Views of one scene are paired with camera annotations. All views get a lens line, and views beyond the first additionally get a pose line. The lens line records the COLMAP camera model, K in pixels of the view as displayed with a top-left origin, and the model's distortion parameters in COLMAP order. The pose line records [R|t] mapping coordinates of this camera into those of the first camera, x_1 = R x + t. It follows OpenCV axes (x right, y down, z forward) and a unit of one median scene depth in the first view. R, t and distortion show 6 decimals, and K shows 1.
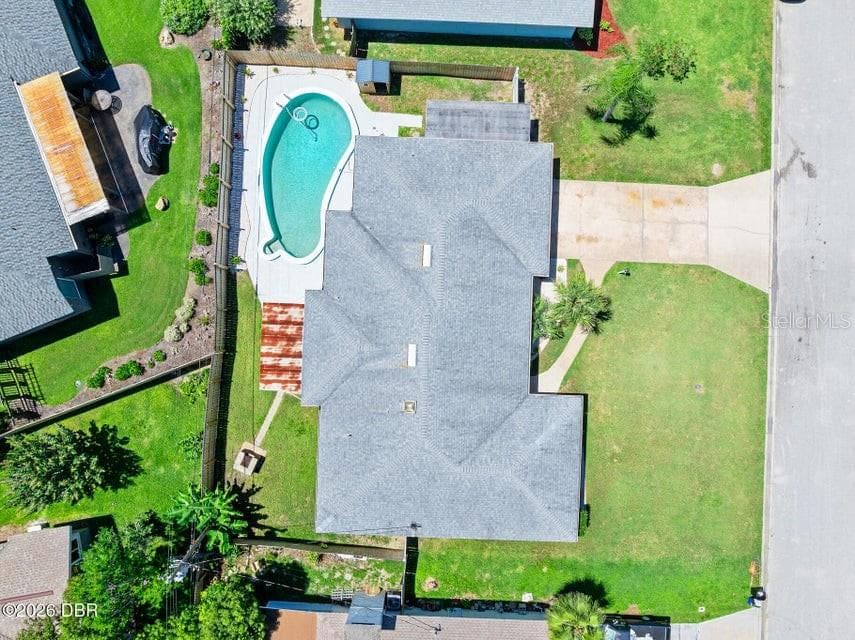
lens RADIAL K [[597.8, 0, 431.6], [0, 597.8, 314.6], [0, 0, 1]] dist [-0.038119, -0.003201]
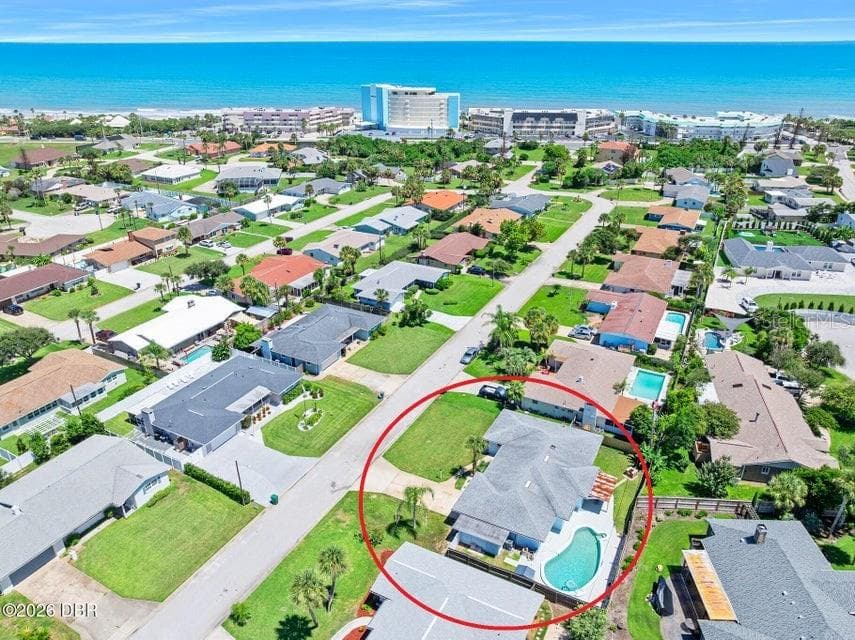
lens RADIAL K [[597.8, 0, 431.6], [0, 597.8, 314.6], [0, 0, 1]] dist [-0.038119, -0.003201]
pose [[-0.904648, -0.174646, 0.388729, -0.367968], [0.425980, -0.344159, 0.836717, -1.687574], [-0.012344, 0.922526, 0.385739, -0.357237]]
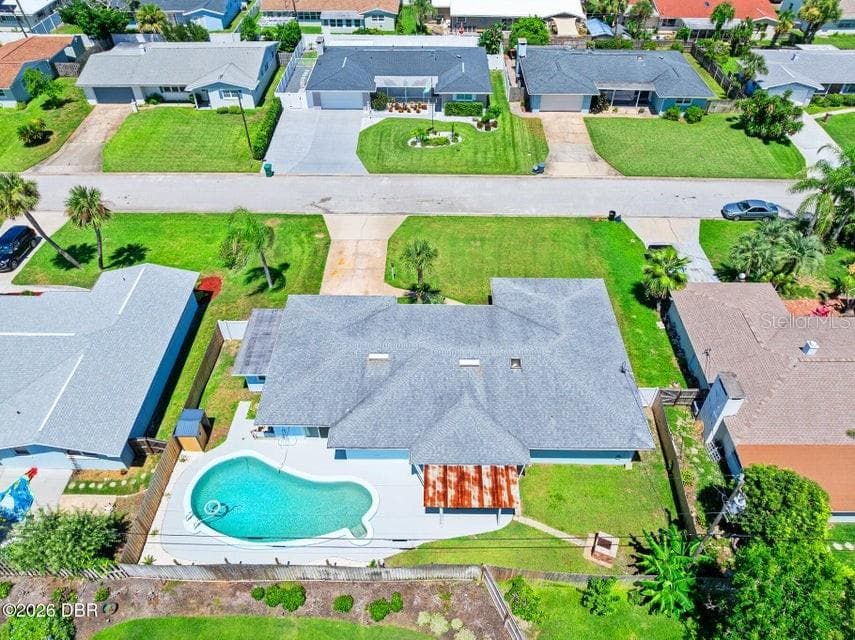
lens RADIAL K [[597.8, 0, 431.6], [0, 597.8, 314.6], [0, 0, 1]] dist [-0.038119, -0.003201]
pose [[-0.032241, -0.689661, 0.723414, -0.685920], [0.998875, 0.002942, 0.047323, -0.048292], [-0.034765, 0.724126, 0.688791, 0.160615]]
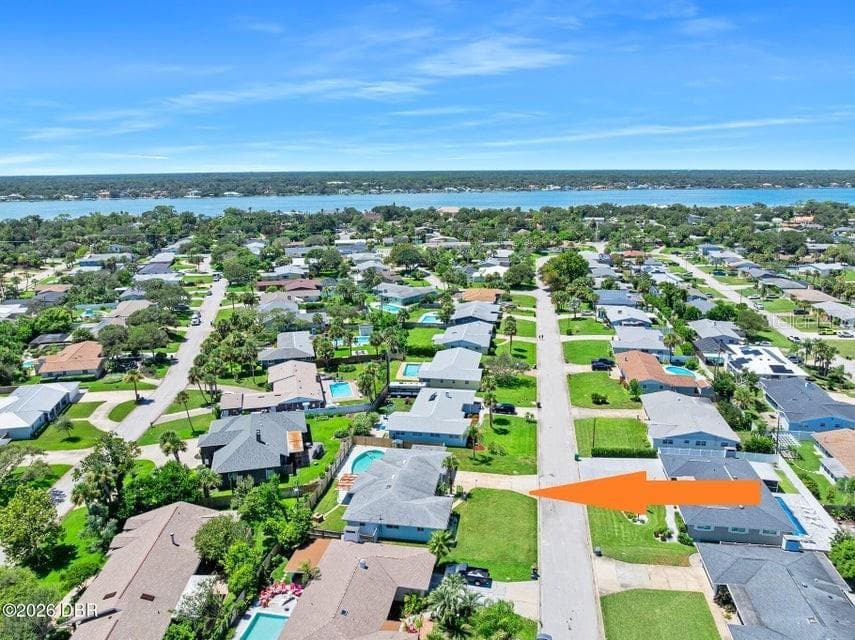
lens RADIAL K [[597.8, 0, 431.6], [0, 597.8, 314.6], [0, 0, 1]] dist [-0.038119, -0.003201]
pose [[0.992275, 0.020651, -0.122325, 0.429372], [-0.123367, 0.268032, -0.955478, 2.274830], [0.013056, 0.963189, 0.268510, -0.449173]]
